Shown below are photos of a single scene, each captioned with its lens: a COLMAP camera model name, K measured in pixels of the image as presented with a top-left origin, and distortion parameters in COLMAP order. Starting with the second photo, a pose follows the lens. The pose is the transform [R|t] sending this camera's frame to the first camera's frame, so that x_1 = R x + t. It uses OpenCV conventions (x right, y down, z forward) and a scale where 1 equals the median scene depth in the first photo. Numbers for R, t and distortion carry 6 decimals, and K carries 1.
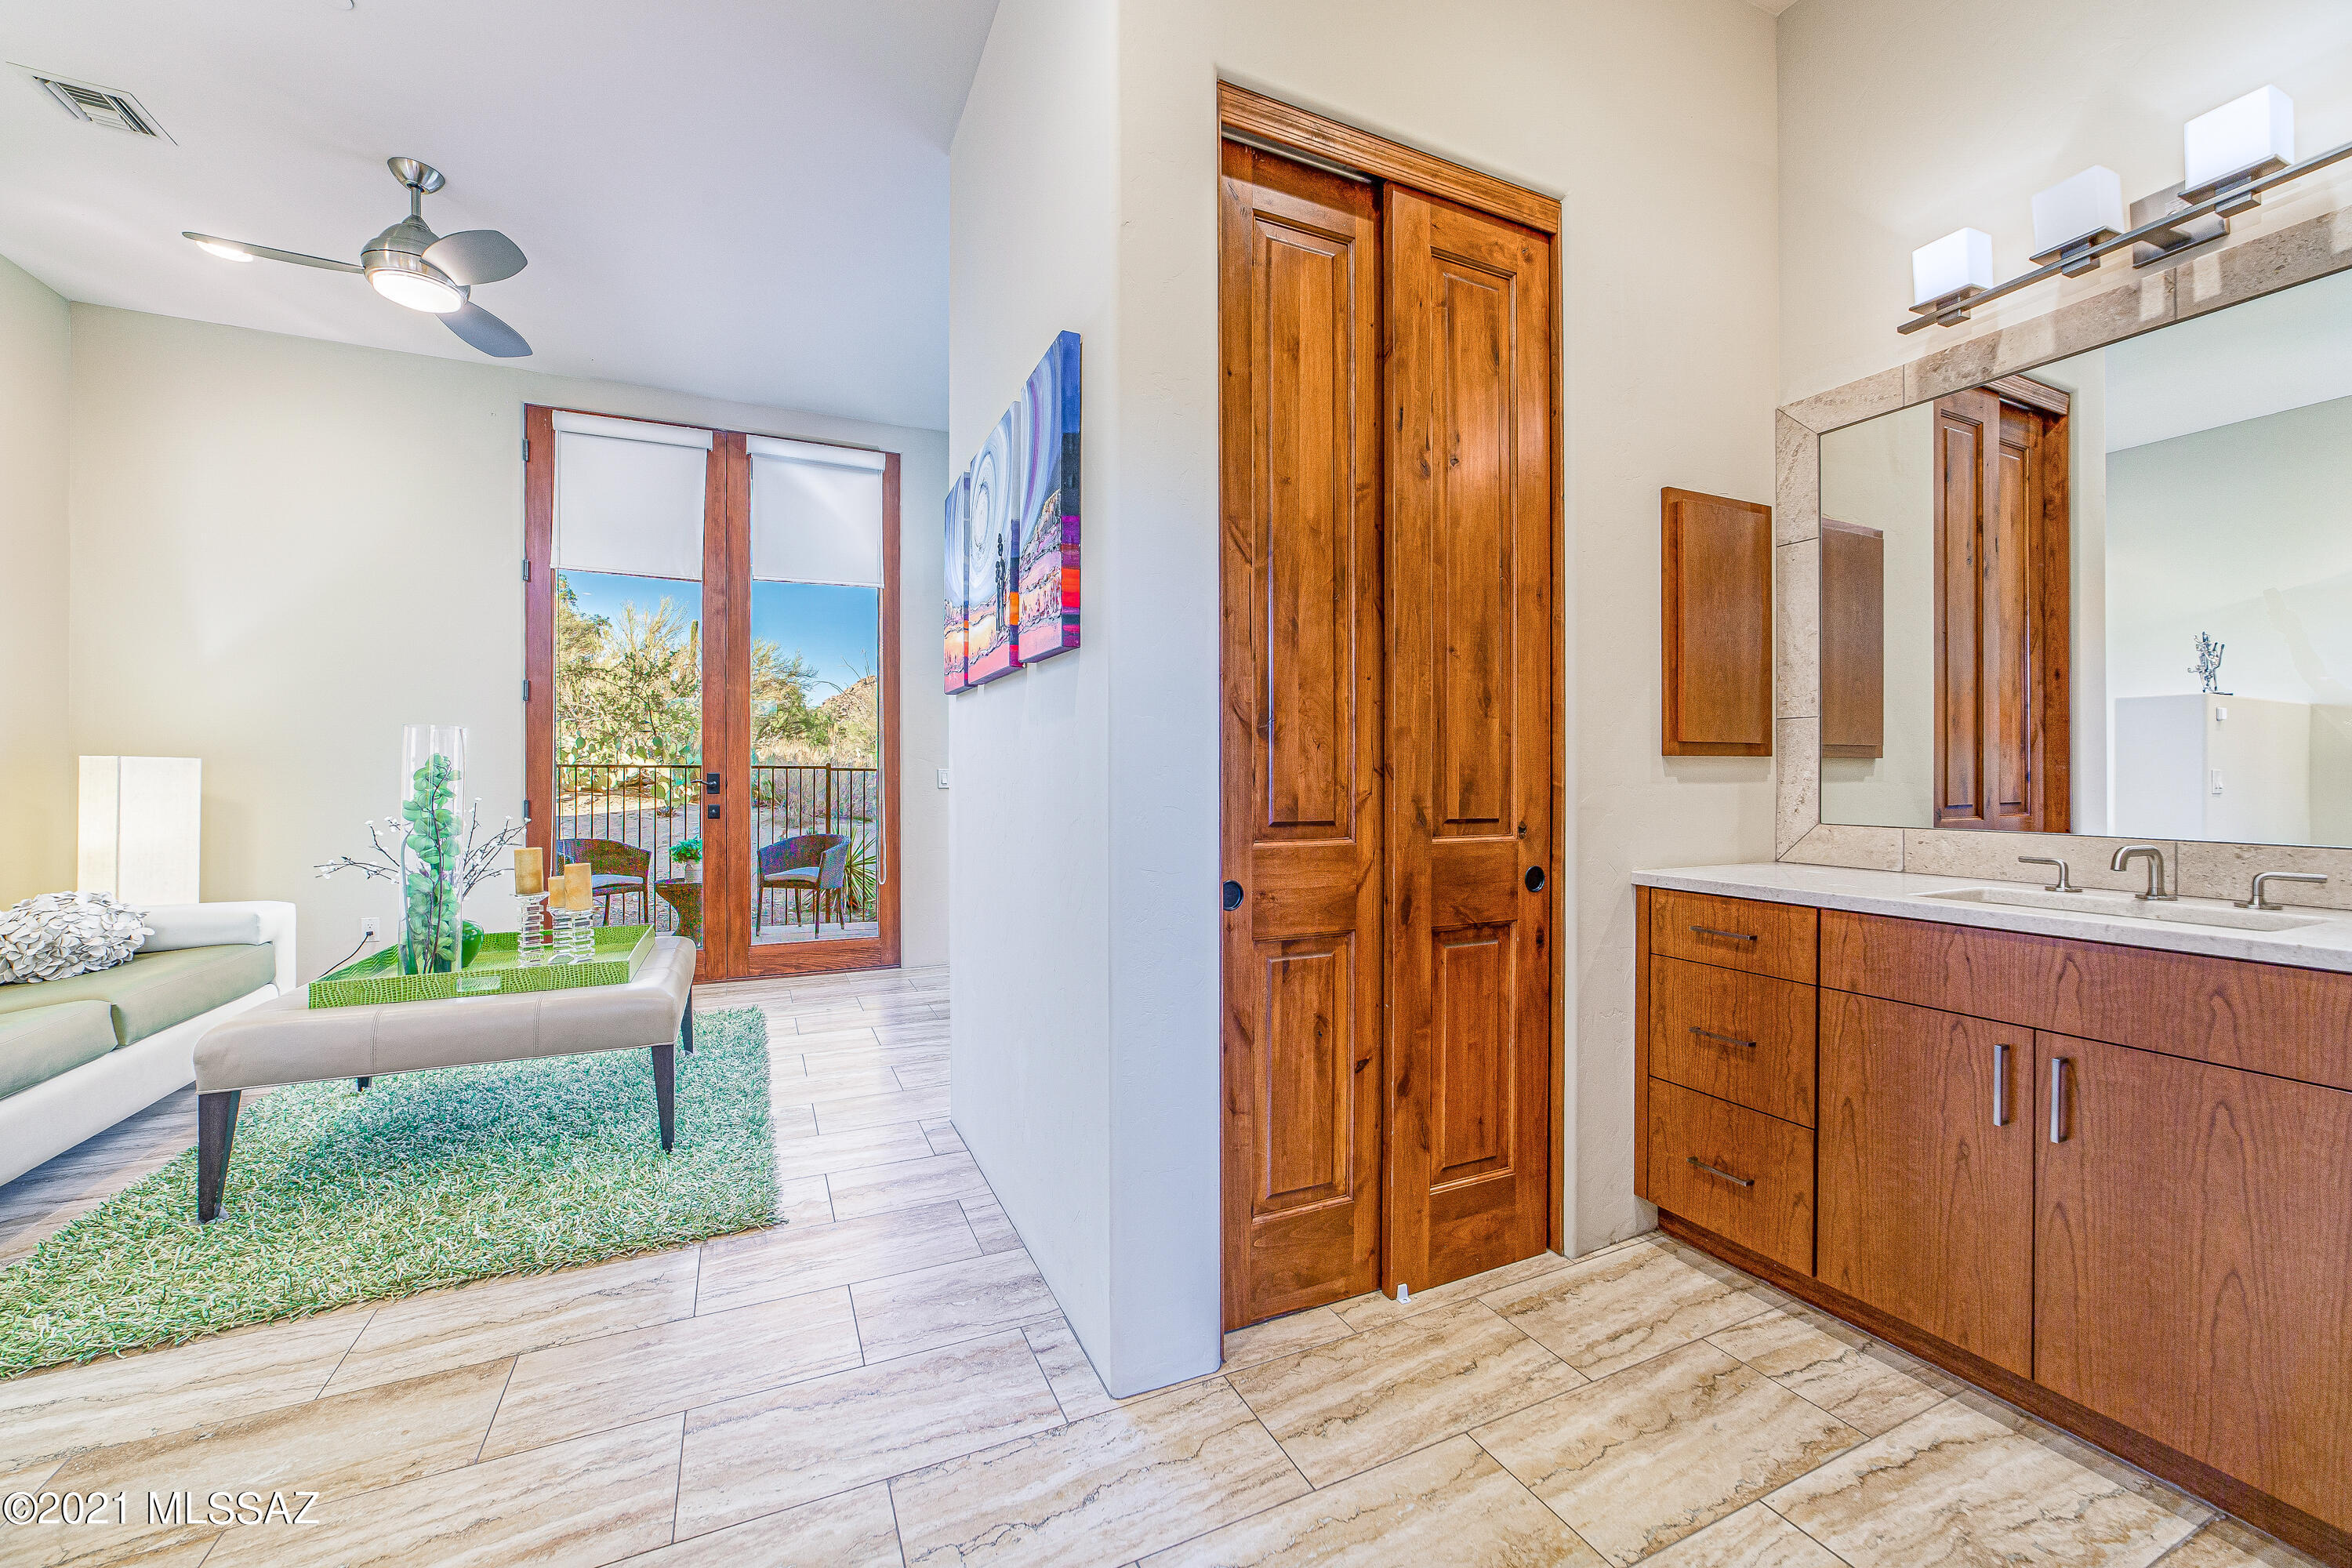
lens RADIAL K [[923.4, 0, 1175.0], [0, 923.4, 775.2], [0, 0, 1]] dist [-0.046127, 0.000065]
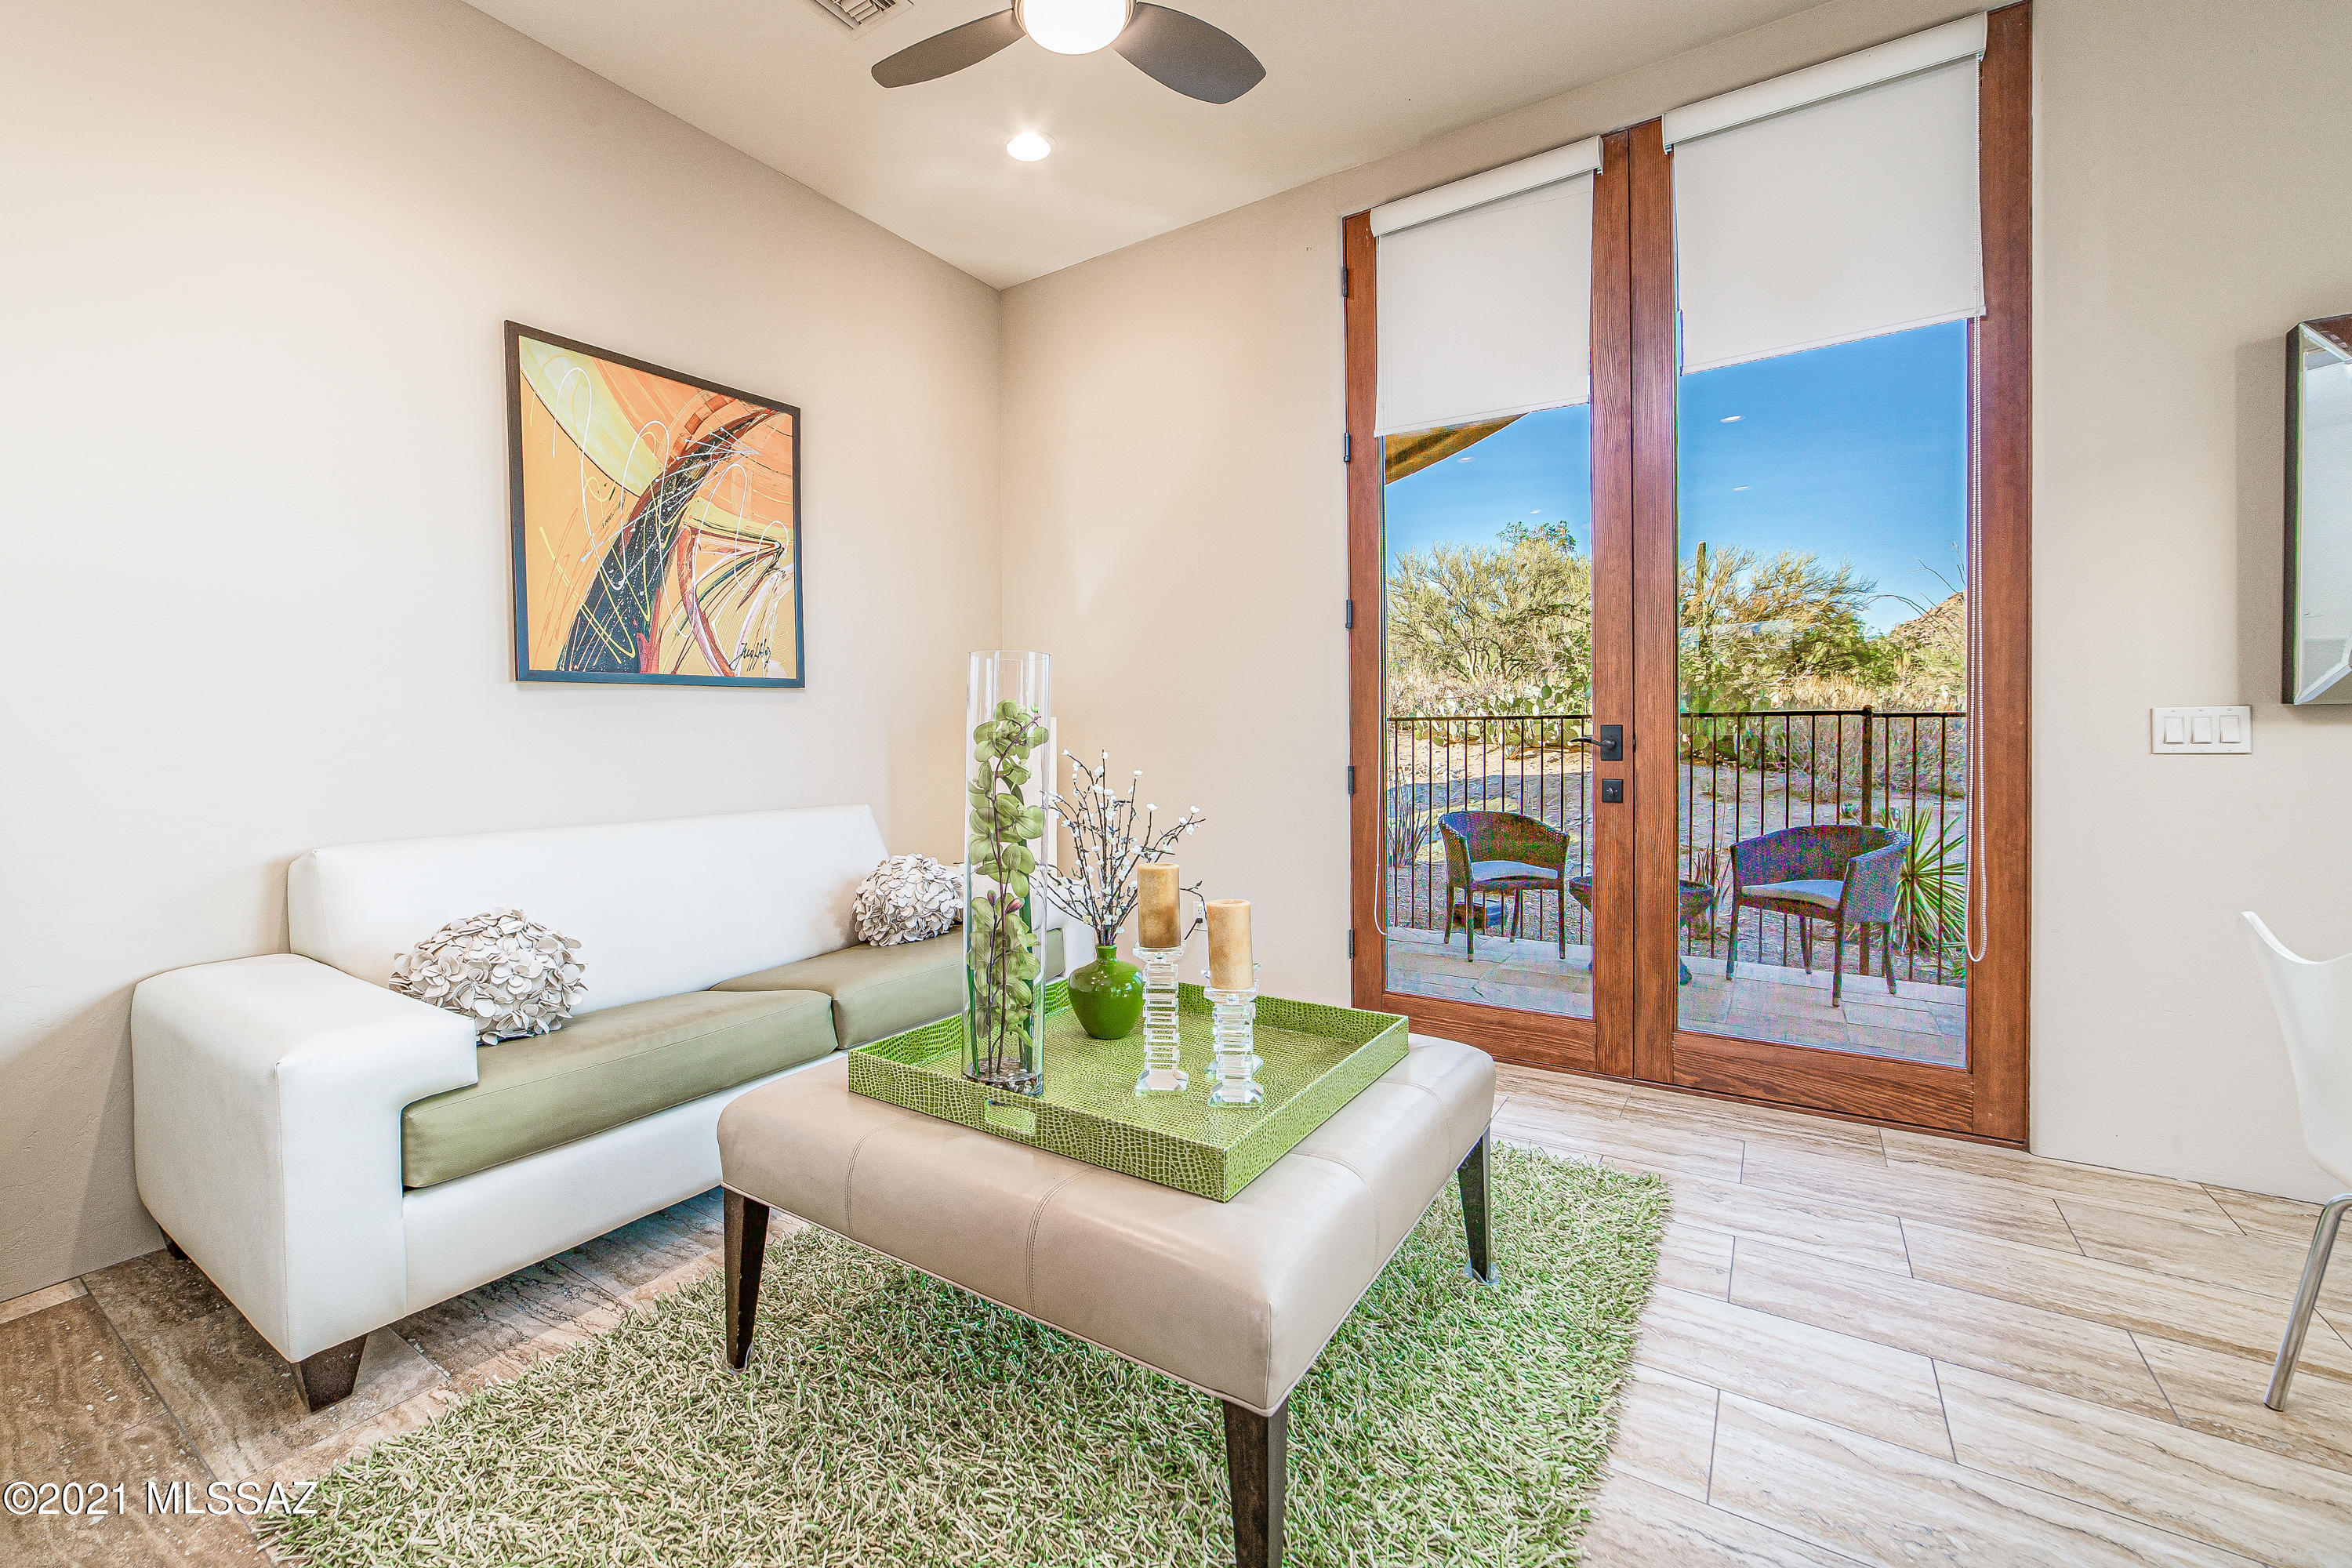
lens RADIAL K [[959.4, 0, 1170.4], [0, 959.4, 744.1], [0, 0, 1]] dist [-0.000924, 0.016319]
pose [[0.527318, 0.004117, -0.849658, -0.123495], [0.010422, 0.999882, 0.011312, -0.000026], [0.849604, -0.014820, 0.527213, 0.415831]]
